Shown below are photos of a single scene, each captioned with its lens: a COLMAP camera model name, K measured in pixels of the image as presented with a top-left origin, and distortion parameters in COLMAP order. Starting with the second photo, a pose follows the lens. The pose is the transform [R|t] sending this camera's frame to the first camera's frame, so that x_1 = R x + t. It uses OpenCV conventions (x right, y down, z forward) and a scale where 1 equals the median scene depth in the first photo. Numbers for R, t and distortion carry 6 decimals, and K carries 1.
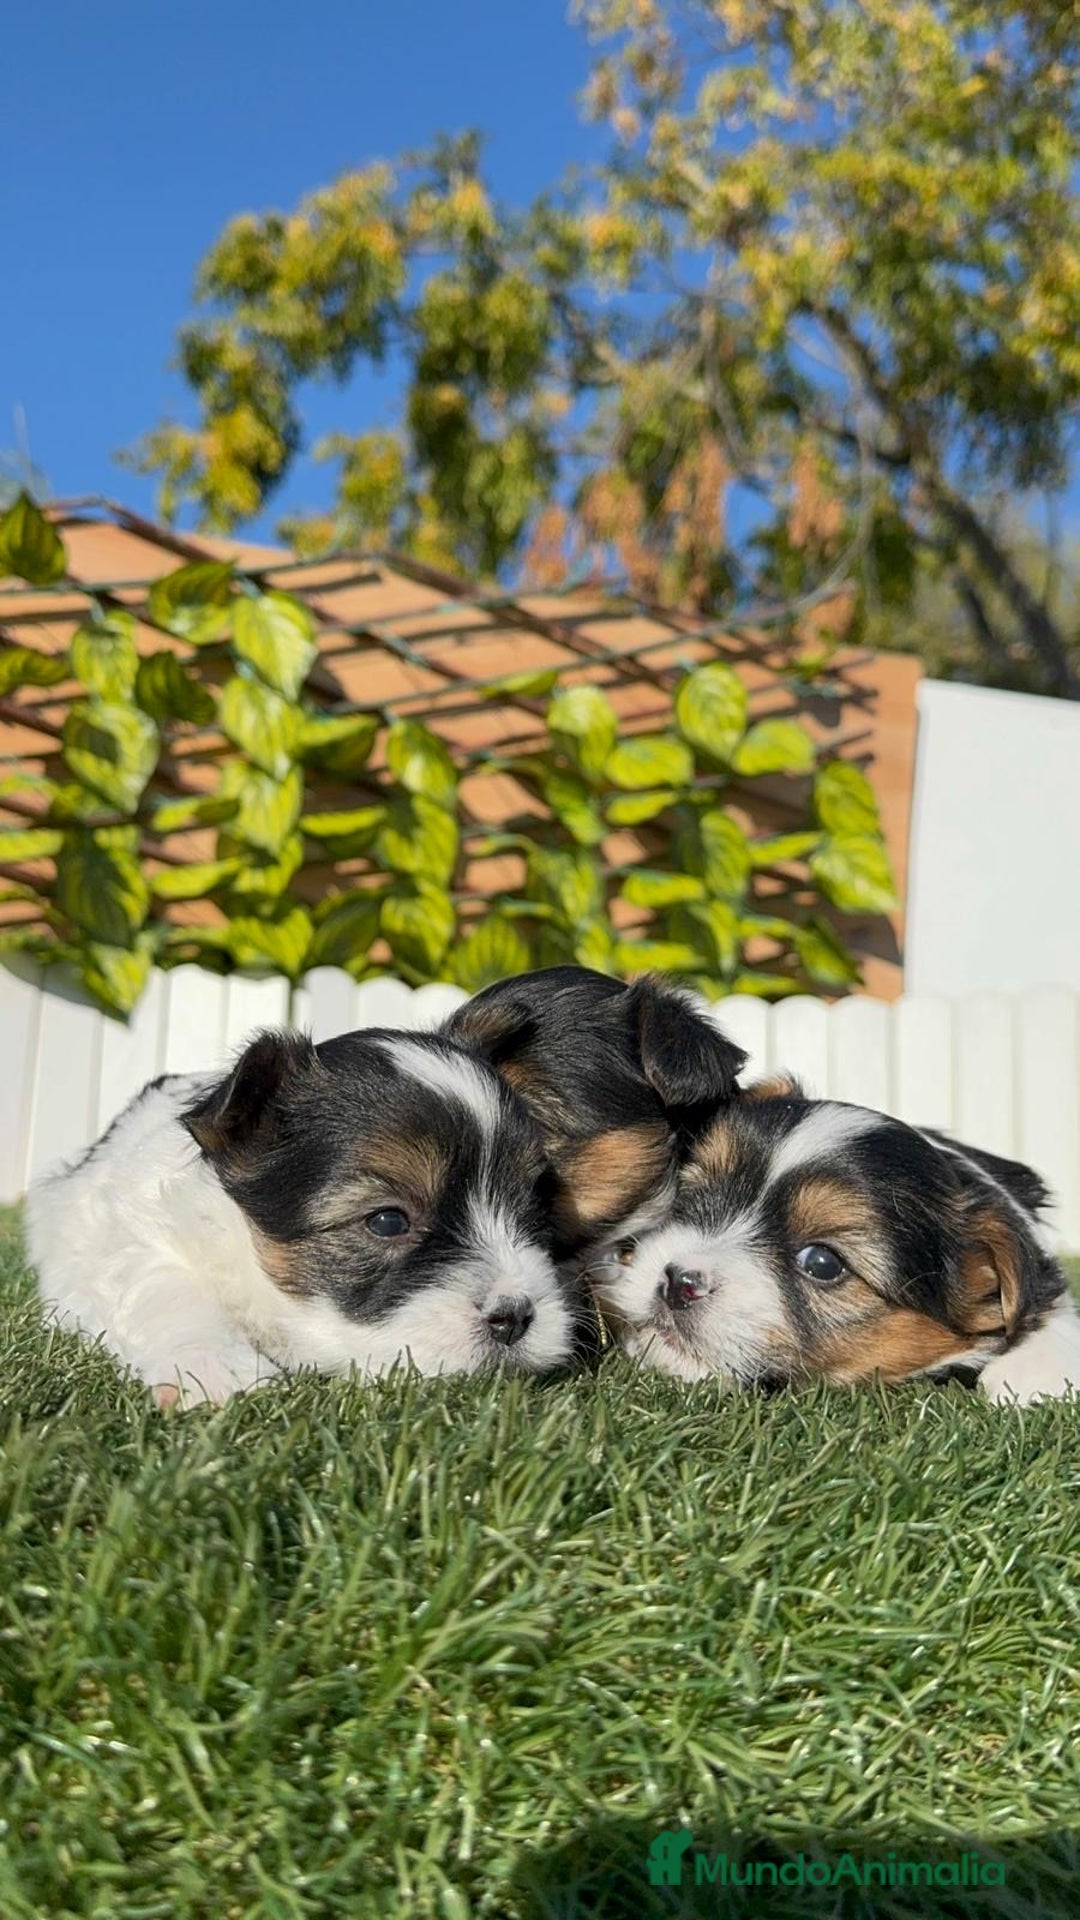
lens RADIAL K [[1684.7, 0, 509.7], [0, 1684.7, 963.8], [0, 0, 1]] dist [0.144521, -0.384950]
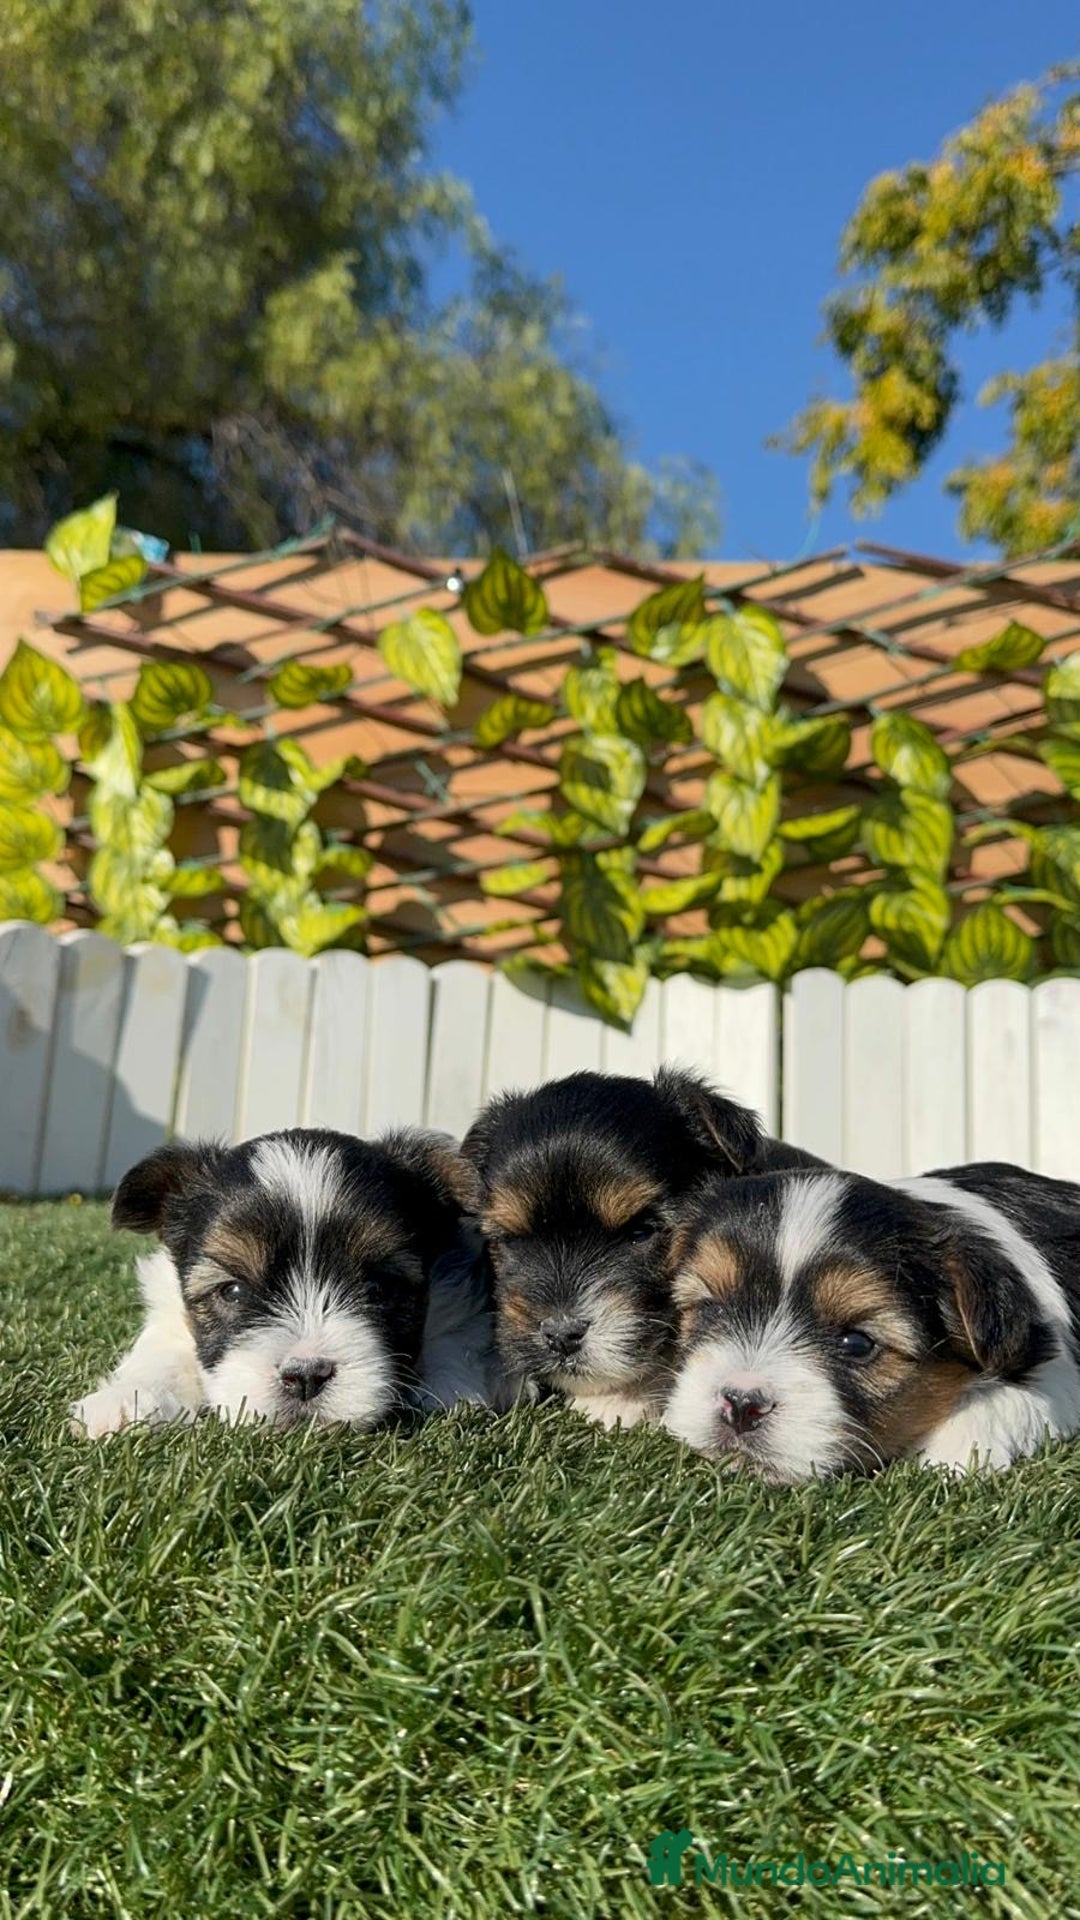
lens RADIAL K [[1660.1, 0, 535.4], [0, 1660.1, 992.8], [0, 0, 1]] dist [0.134945, -0.311087]
pose [[0.916393, -0.047801, -0.397415, 0.129261], [0.063579, 0.997622, 0.026613, -0.019317], [0.395198, -0.049655, 0.917253, 0.005983]]
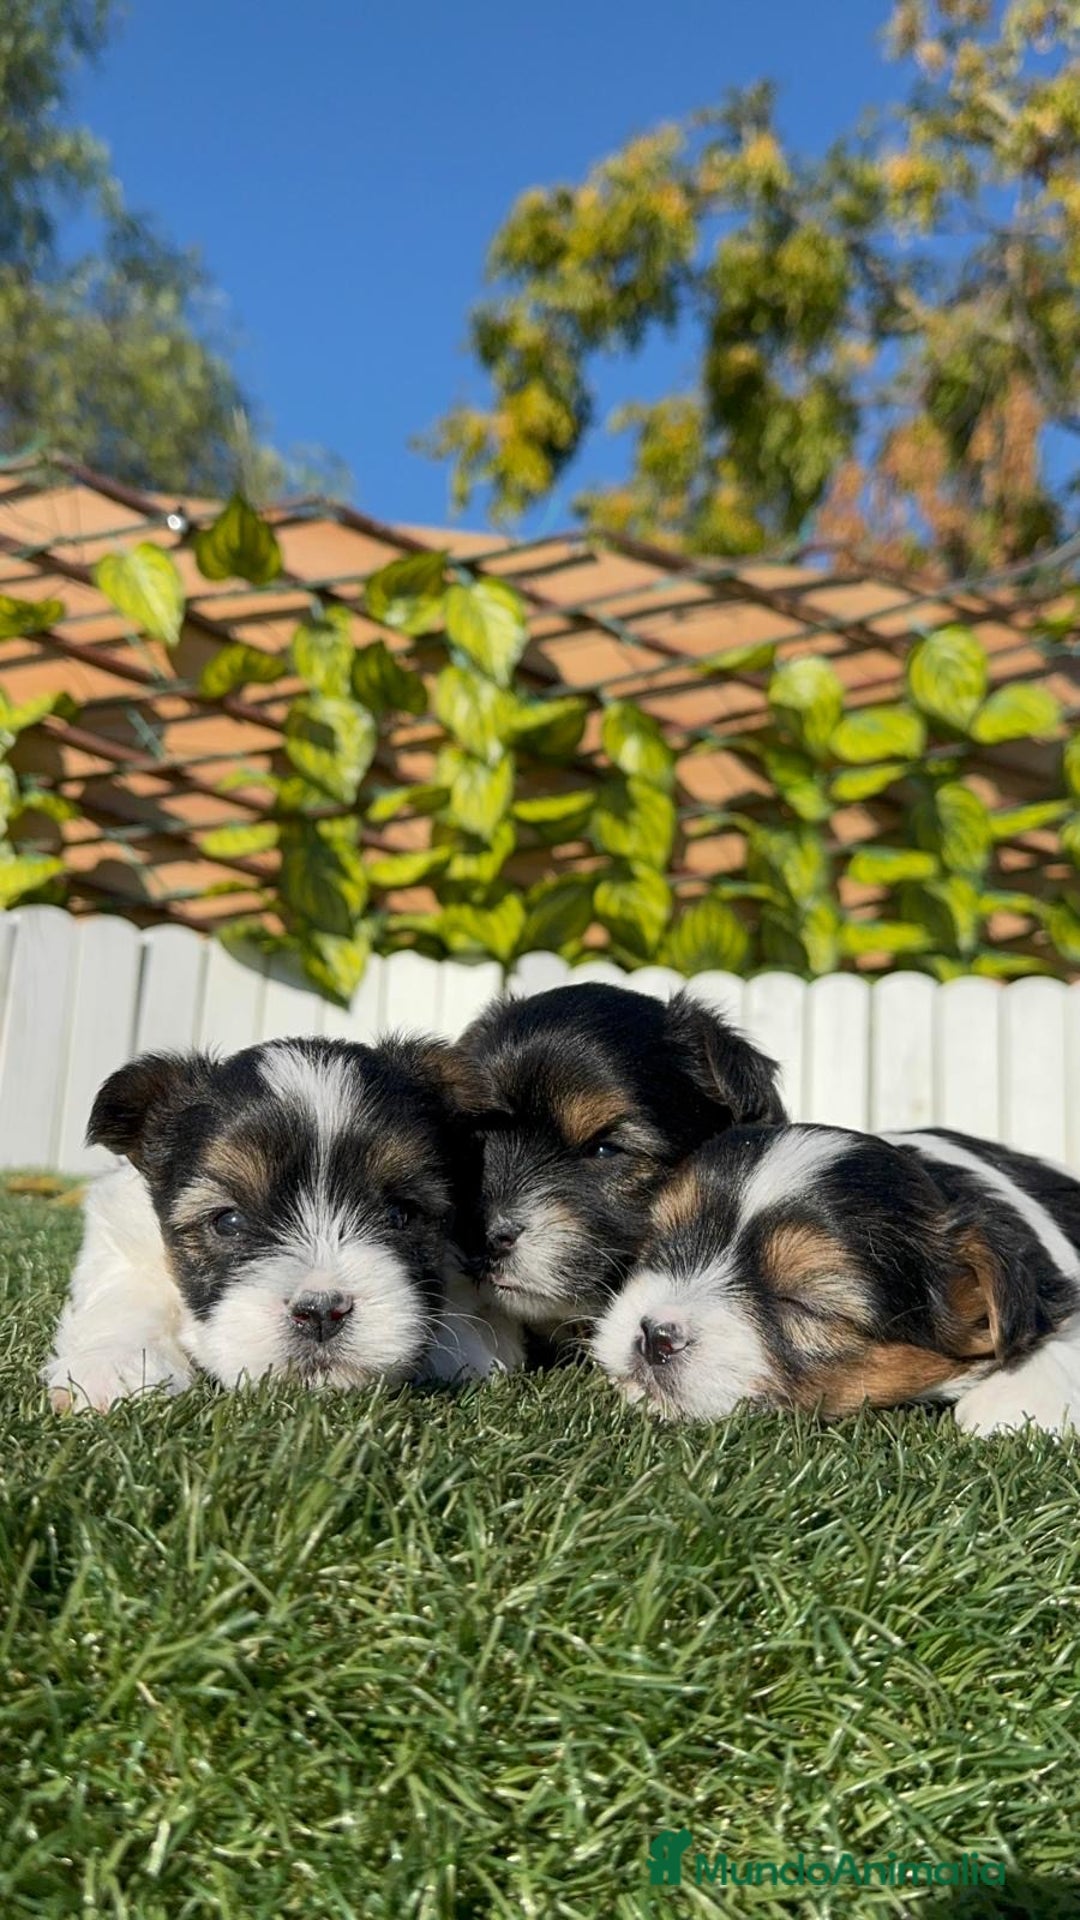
lens RADIAL K [[1687.0, 0, 494.6], [0, 1687.0, 993.3], [0, 0, 1]] dist [0.133874, -0.363960]
pose [[0.981577, -0.005455, -0.190991, 0.053878], [0.011685, 0.999435, 0.031509, -0.005175], [0.190712, -0.033160, 0.981086, 0.006764]]
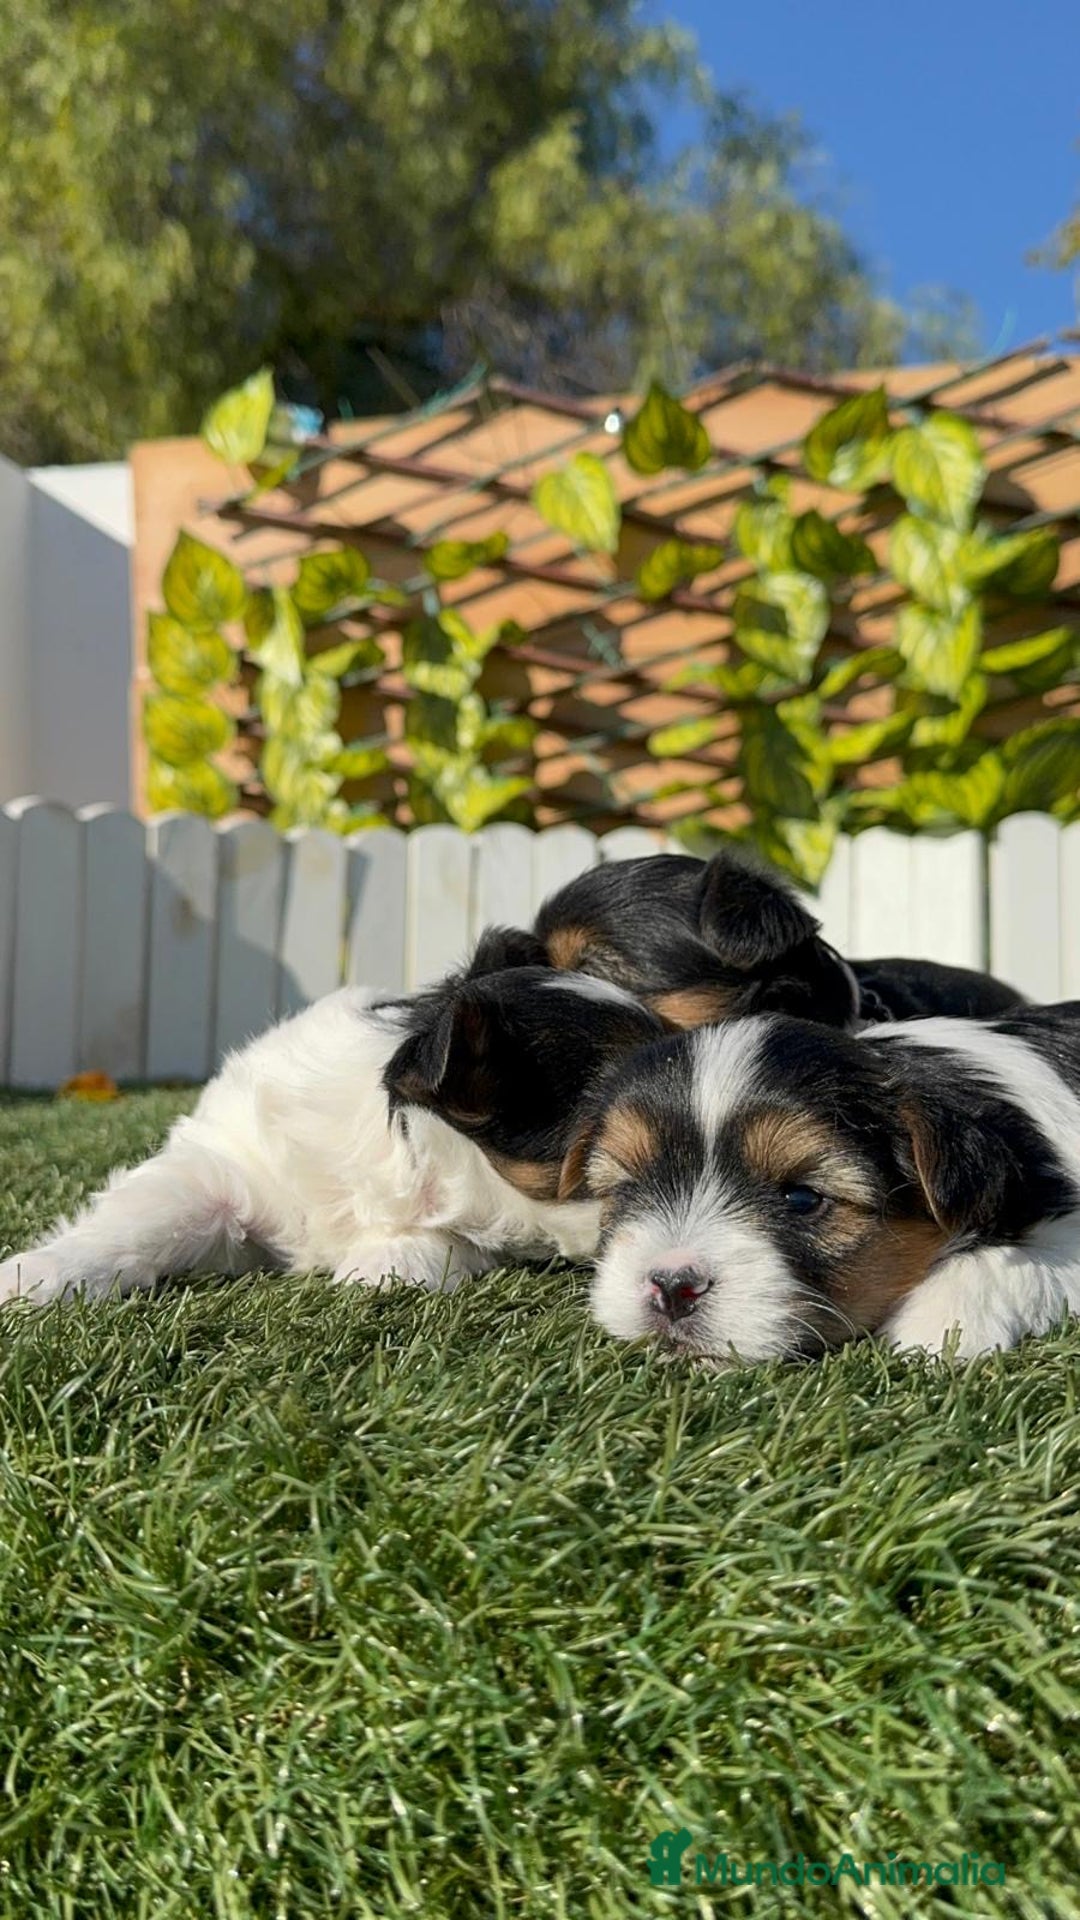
lens RADIAL K [[1662.7, 0, 475.3], [0, 1662.7, 998.6], [0, 0, 1]] dist [0.136334, -0.325297]
pose [[0.817259, -0.052101, -0.573910, 0.159664], [0.117291, 0.990097, 0.077142, -0.003523], [0.564207, -0.130360, 0.815277, 0.062363]]
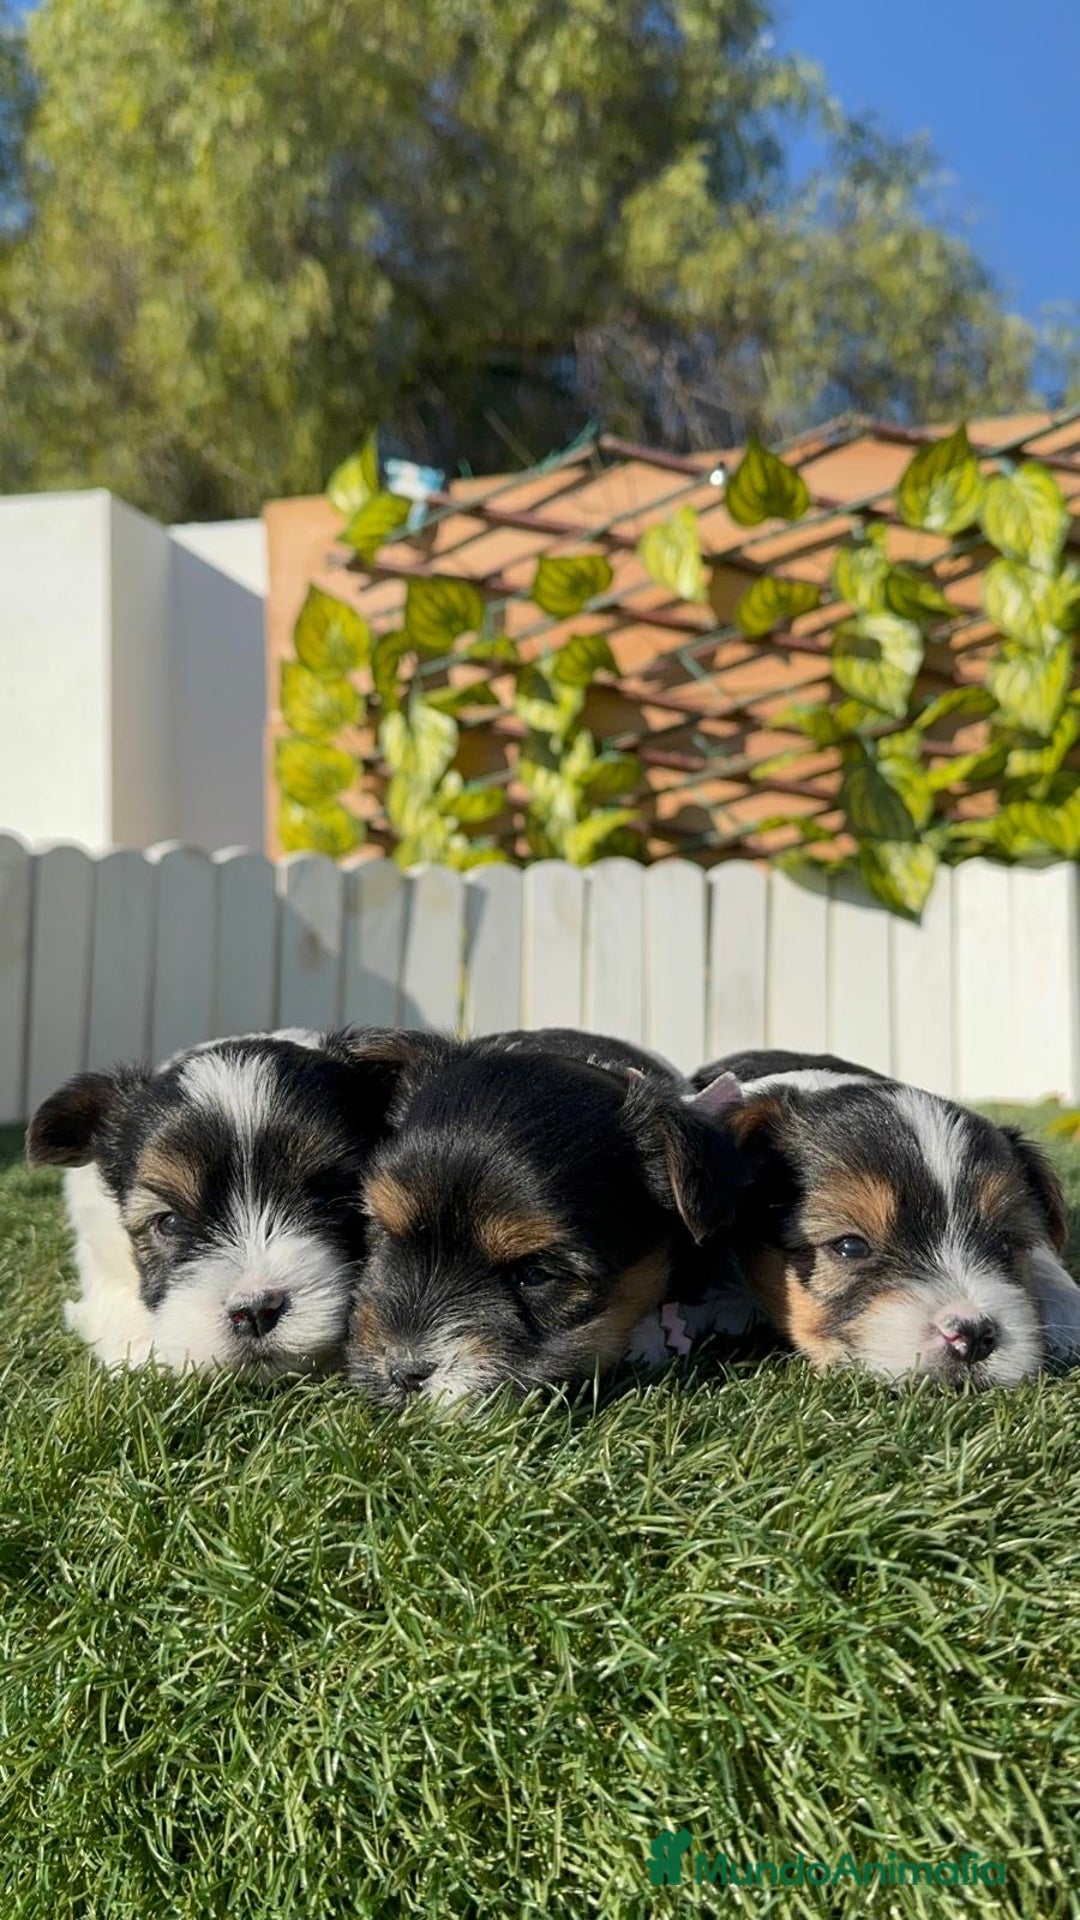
lens RADIAL K [[1659.0, 0, 540.4], [0, 1659.0, 958.9], [0, 0, 1]] dist [0.124021, -0.295555]
pose [[0.789992, -0.075660, -0.608431, 0.194675], [0.127565, 0.990923, 0.042408, -0.014232], [0.599700, -0.111117, 0.792473, 0.040427]]
